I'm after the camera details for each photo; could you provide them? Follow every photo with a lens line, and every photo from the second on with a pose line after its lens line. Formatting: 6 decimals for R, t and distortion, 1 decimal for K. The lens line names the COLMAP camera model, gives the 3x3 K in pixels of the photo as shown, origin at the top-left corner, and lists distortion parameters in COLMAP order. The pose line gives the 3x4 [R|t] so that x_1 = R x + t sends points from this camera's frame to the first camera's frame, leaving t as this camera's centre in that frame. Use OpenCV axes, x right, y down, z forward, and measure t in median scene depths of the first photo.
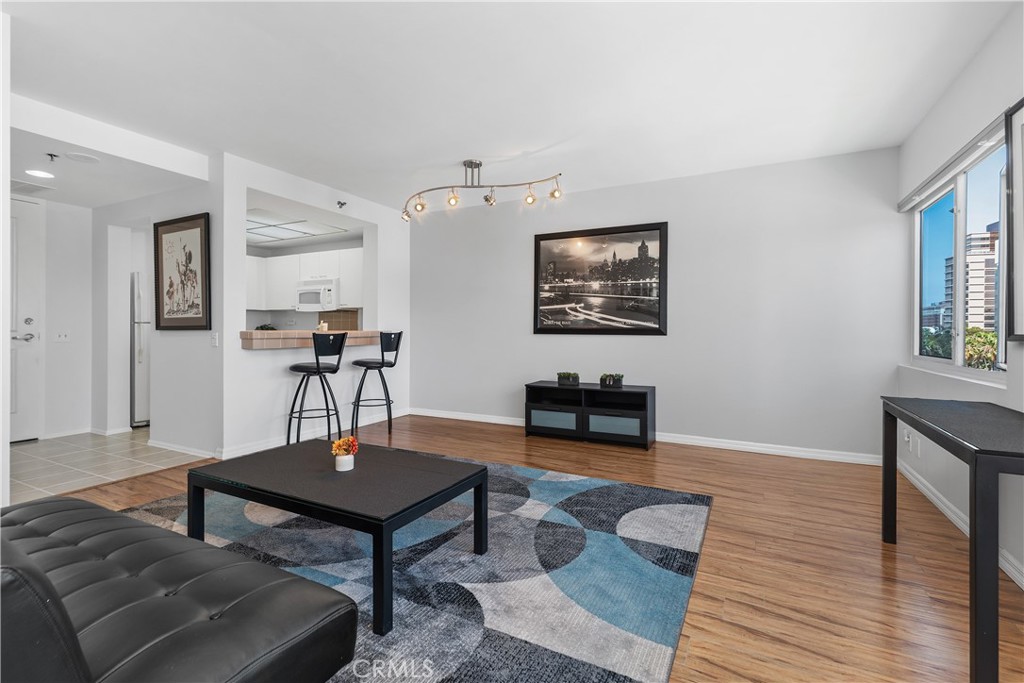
lens RADIAL K [[463.3, 0, 509.7], [0, 463.3, 332.6], [0, 0, 1]] dist [0.005592, -0.001216]
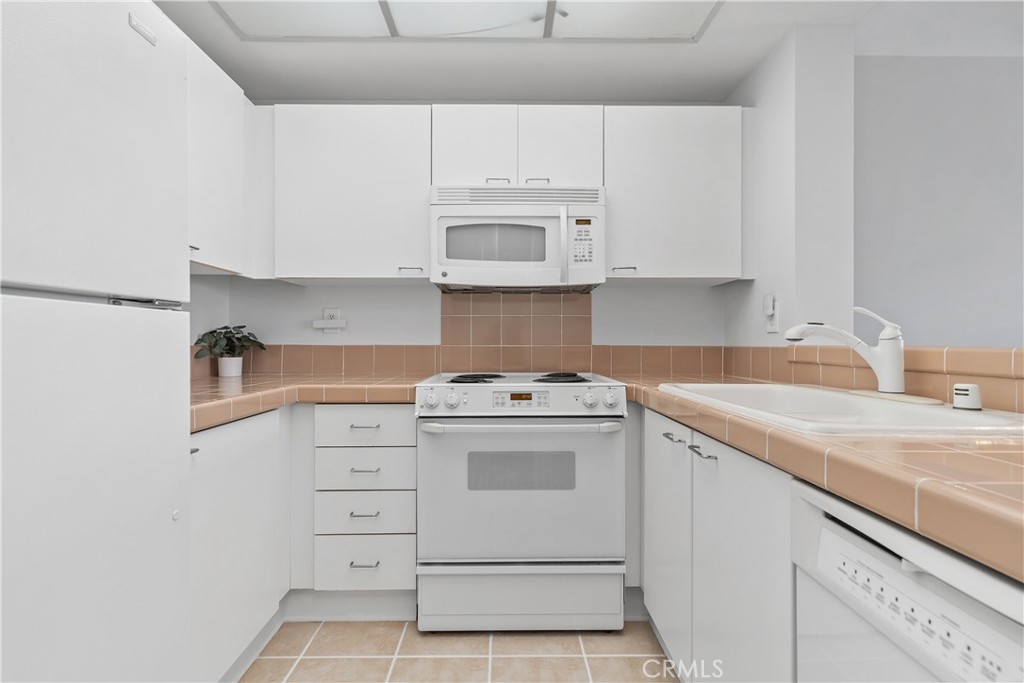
lens RADIAL K [[463.3, 0, 508.2], [0, 463.3, 340.1], [0, 0, 1]] dist [0.005592, -0.001216]
pose [[0.886280, 0.001490, 0.463148, -0.793185], [0.002865, 0.999958, -0.008698, -0.007294], [-0.463141, 0.009036, 0.886238, 0.996840]]
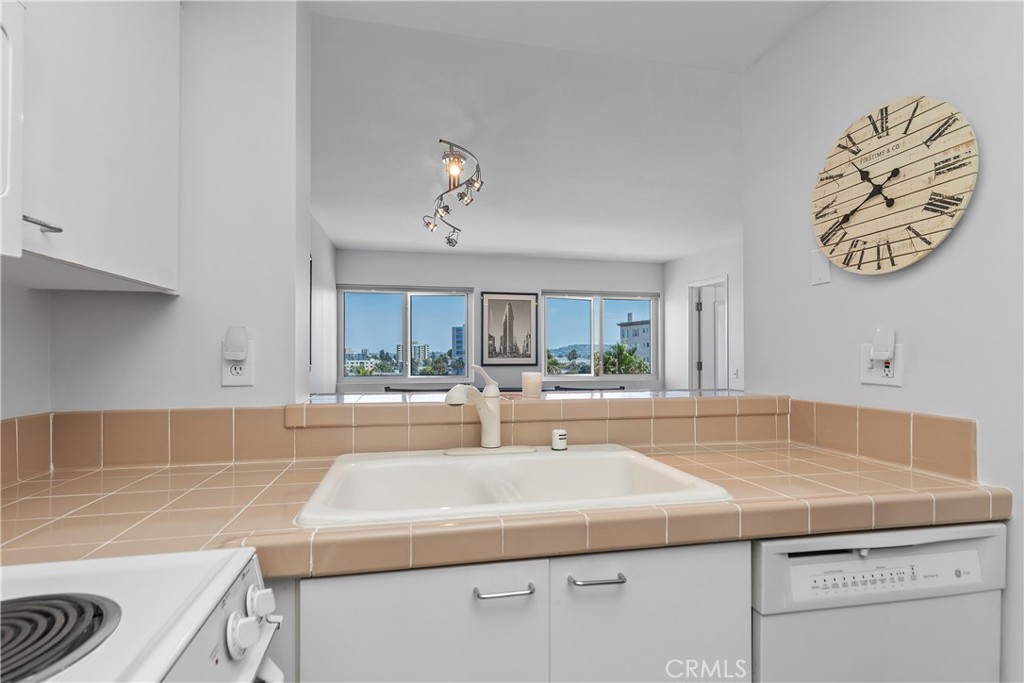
lens RADIAL K [[485.5, 0, 510.3], [0, 485.5, 355.0], [0, 0, 1]] dist [0.002012, 0.000060]
pose [[-0.631463, -0.006398, 0.775379, -0.708311], [0.002309, 0.999946, 0.010132, -0.038887], [-0.775402, 0.008188, -0.631414, 1.320748]]
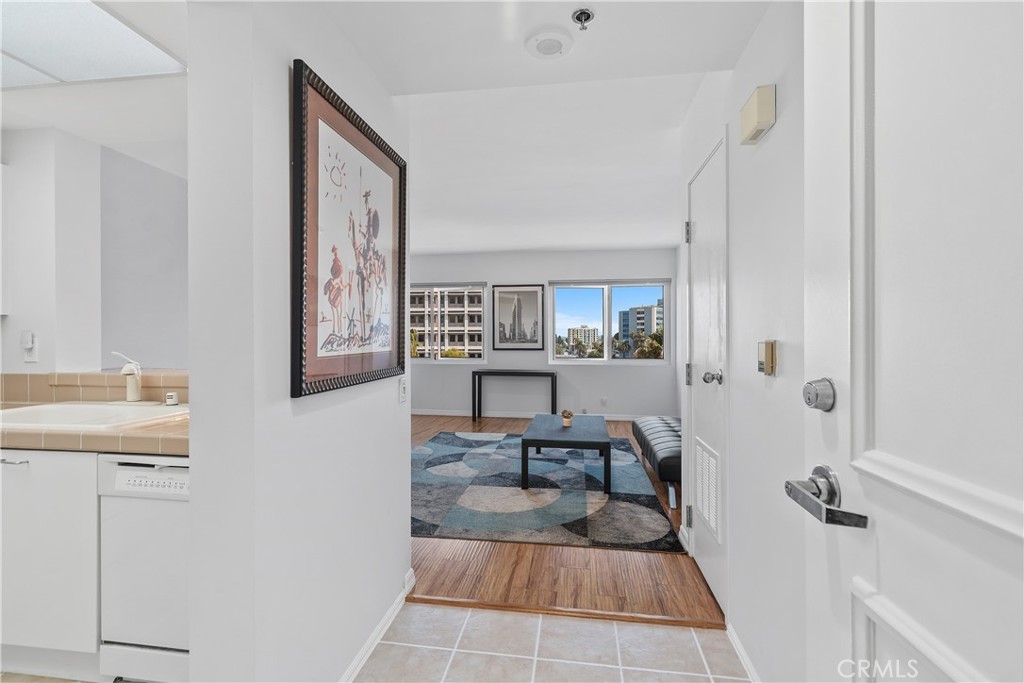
lens RADIAL K [[463.3, 0, 512.5], [0, 463.3, 338.5], [0, 0, 1]] dist [0.005592, -0.001216]
pose [[-0.326828, -0.006011, 0.945065, -1.056283], [0.007220, 0.999935, 0.008856, -0.045134], [-0.945056, 0.009718, -0.326763, 0.919275]]
